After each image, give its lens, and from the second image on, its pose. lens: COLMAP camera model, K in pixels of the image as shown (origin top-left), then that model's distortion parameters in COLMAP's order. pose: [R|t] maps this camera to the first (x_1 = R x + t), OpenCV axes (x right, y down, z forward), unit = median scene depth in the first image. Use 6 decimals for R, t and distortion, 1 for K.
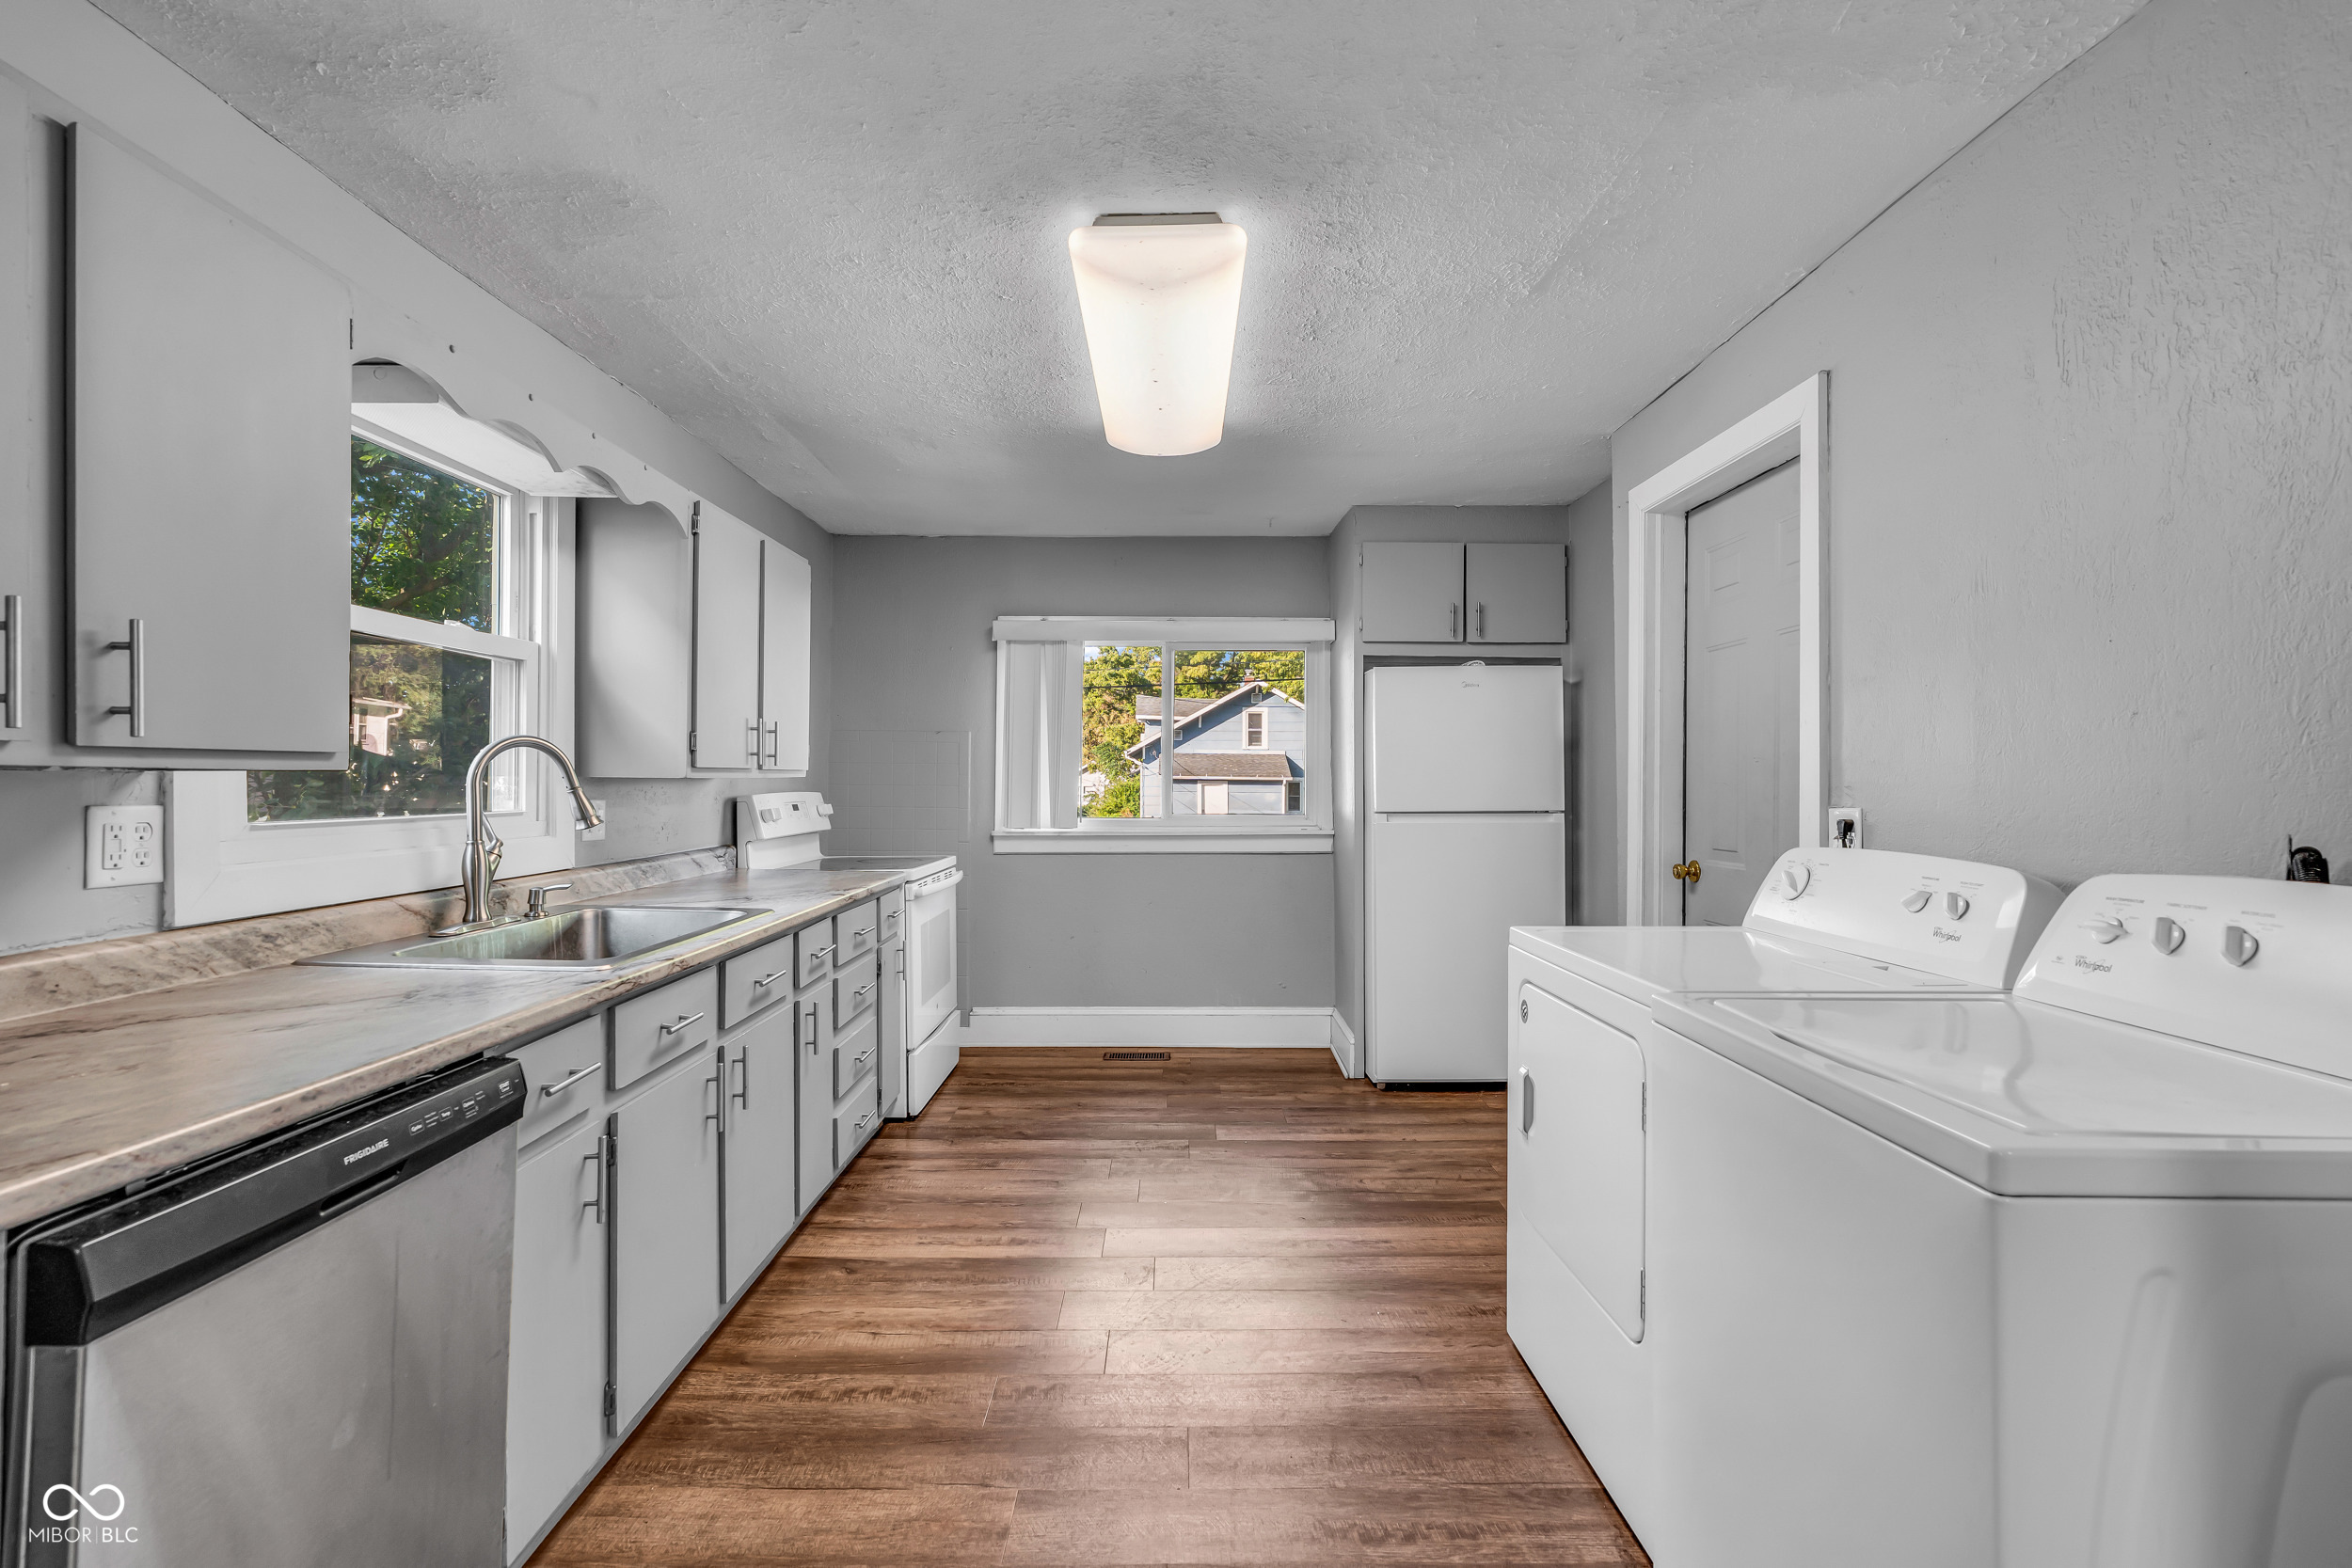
lens RADIAL K [[1067.3, 0, 1185.2], [0, 1067.3, 782.0], [0, 0, 1]] dist [-0.008974, 0.003547]
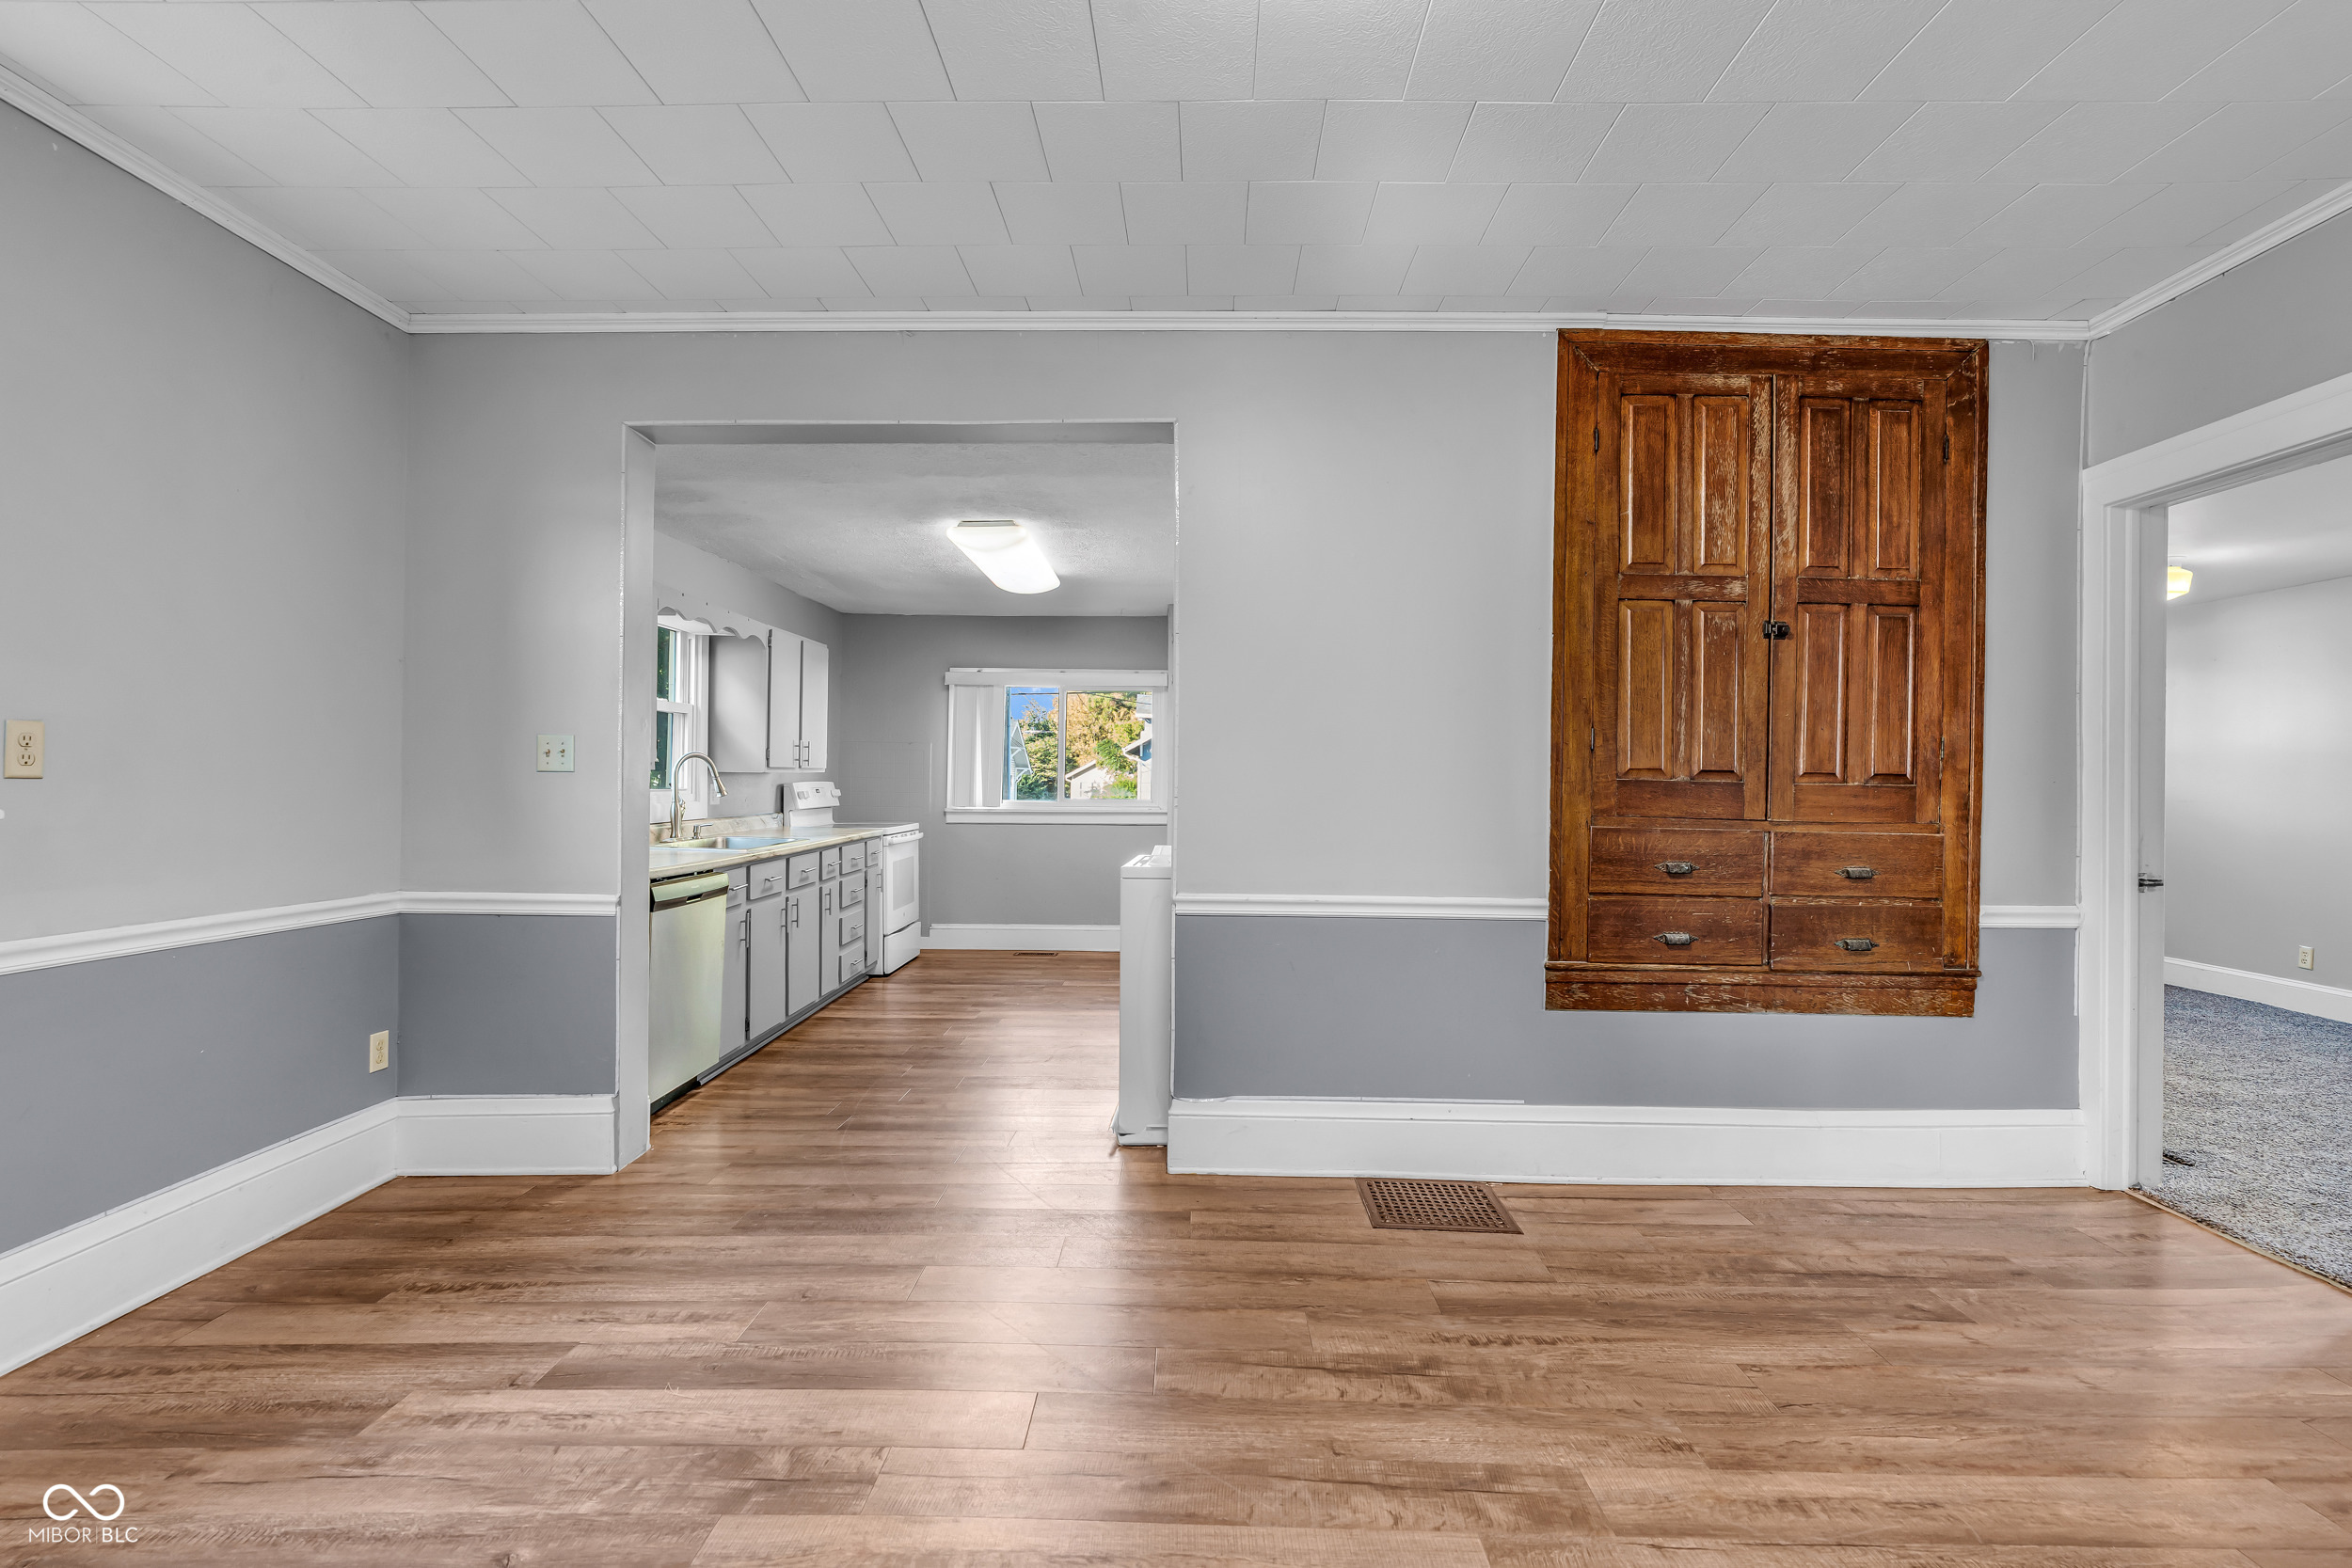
lens RADIAL K [[1067.3, 0, 1190.7], [0, 1067.3, 784.4], [0, 0, 1]] dist [-0.008974, 0.003547]
pose [[0.999957, 0.007973, -0.004691, 0.307643], [-0.007946, 0.999953, 0.005642, 0.000886], [0.004736, -0.005604, 0.999973, -0.910729]]
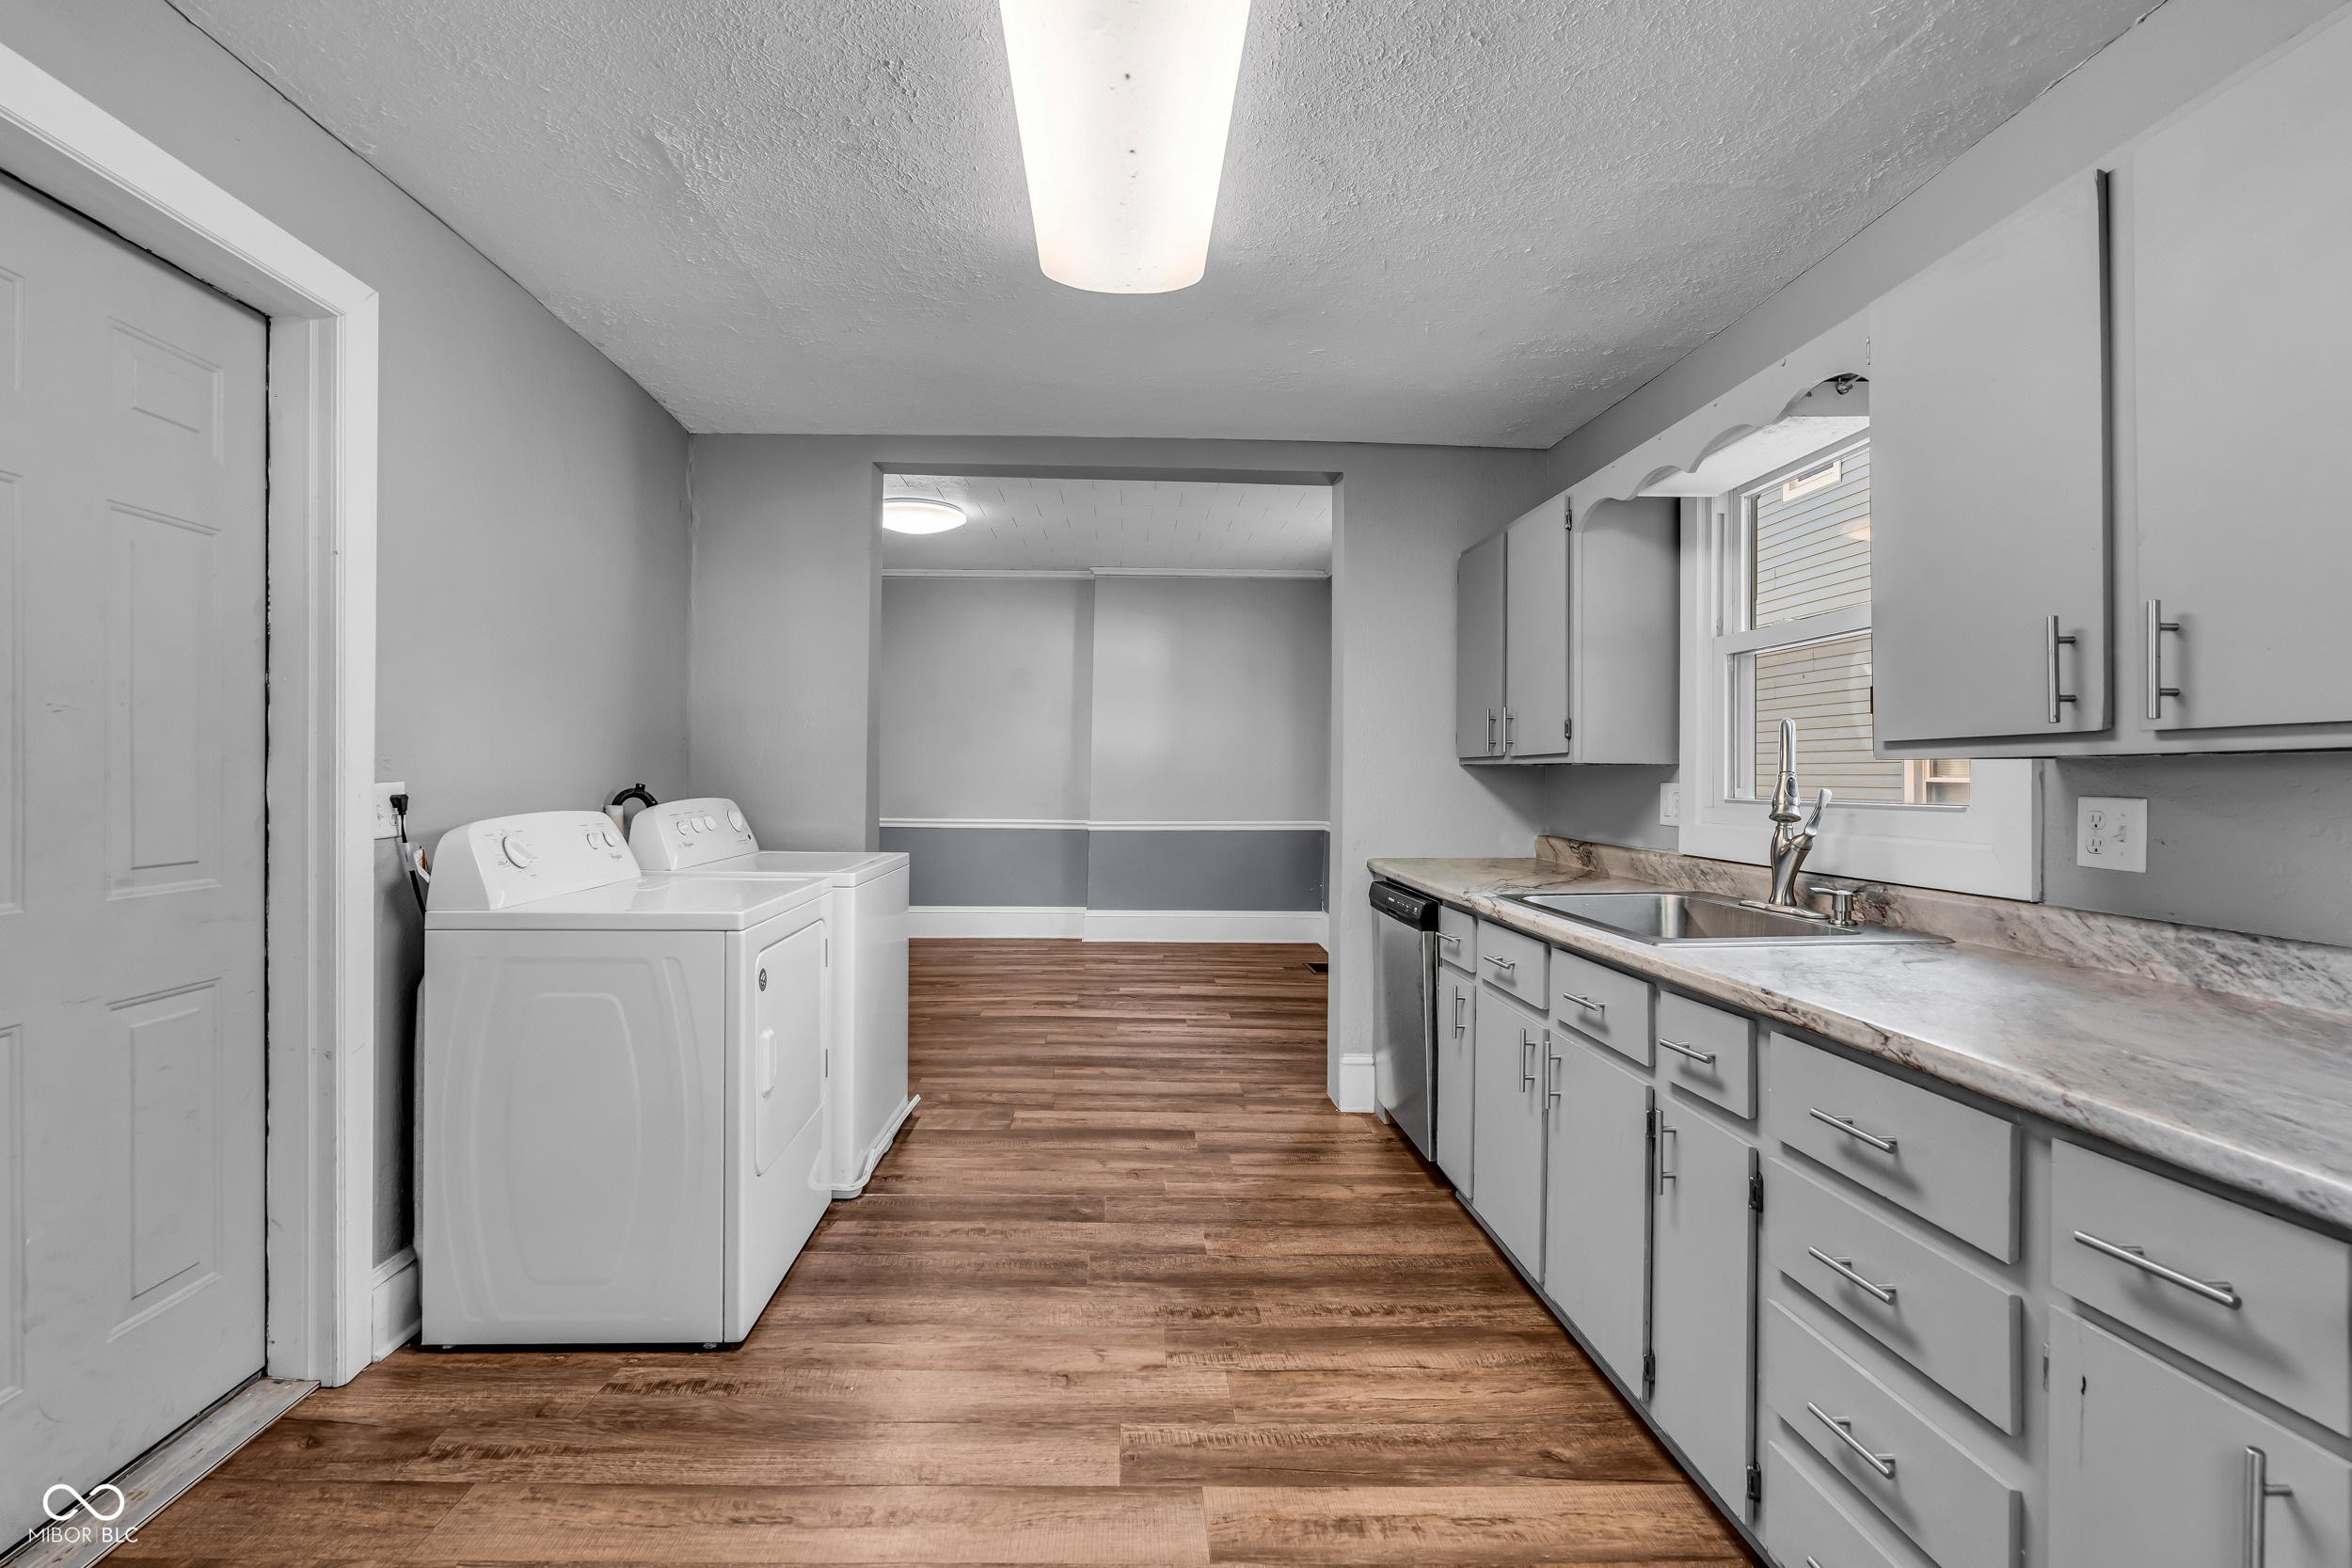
lens RADIAL K [[1067.3, 0, 1164.9], [0, 1067.3, 772.9], [0, 0, 1]] dist [-0.008974, 0.003547]
pose [[-0.999469, -0.008753, -0.031381, -0.028090], [-0.008691, 0.999960, -0.002123, 0.008238], [0.031398, -0.001849, -0.999505, 1.451246]]
